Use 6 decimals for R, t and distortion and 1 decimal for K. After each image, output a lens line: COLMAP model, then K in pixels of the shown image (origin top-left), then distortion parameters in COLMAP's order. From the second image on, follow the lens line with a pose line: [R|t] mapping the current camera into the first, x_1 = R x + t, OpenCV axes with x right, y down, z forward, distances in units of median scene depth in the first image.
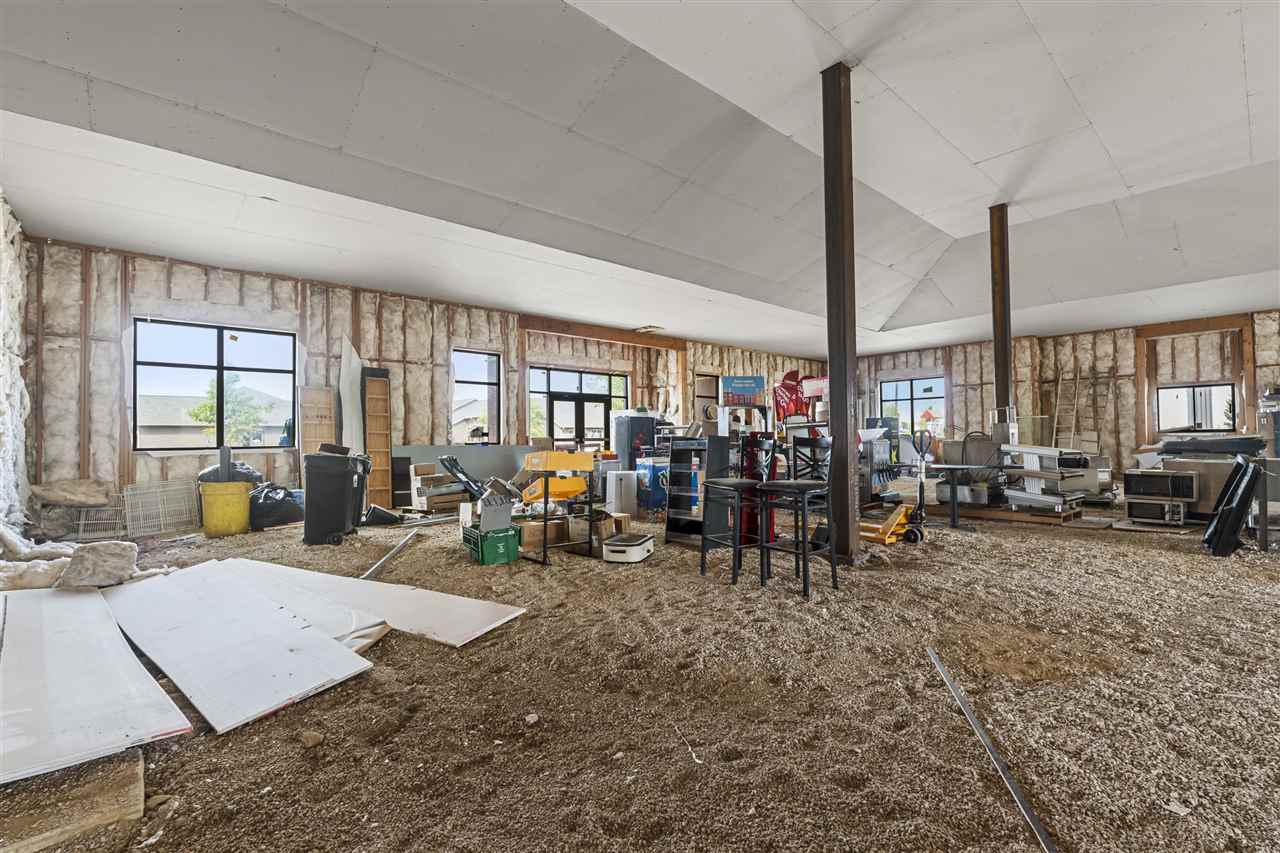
lens RADIAL K [[570.5, 0, 640.7], [0, 570.5, 429.0], [0, 0, 1]] dist [-0.012297, -0.000027]
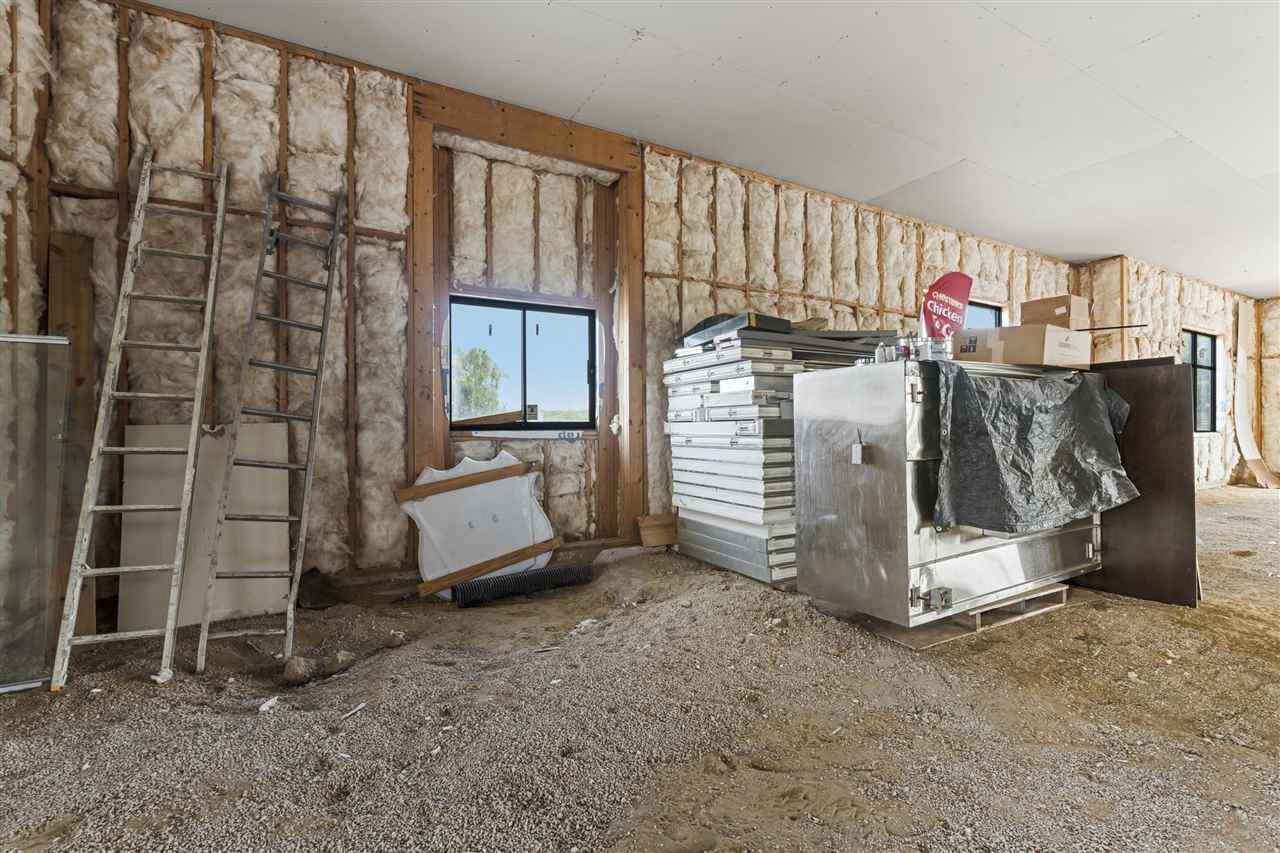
lens RADIAL K [[570.5, 0, 641.9], [0, 570.5, 429.1], [0, 0, 1]] dist [-0.012297, -0.000027]
pose [[0.232178, 0.003663, 0.972667, 0.598480], [-0.015243, 0.999884, -0.000127, 0.004424], [-0.972554, -0.014796, 0.232206, 0.792049]]
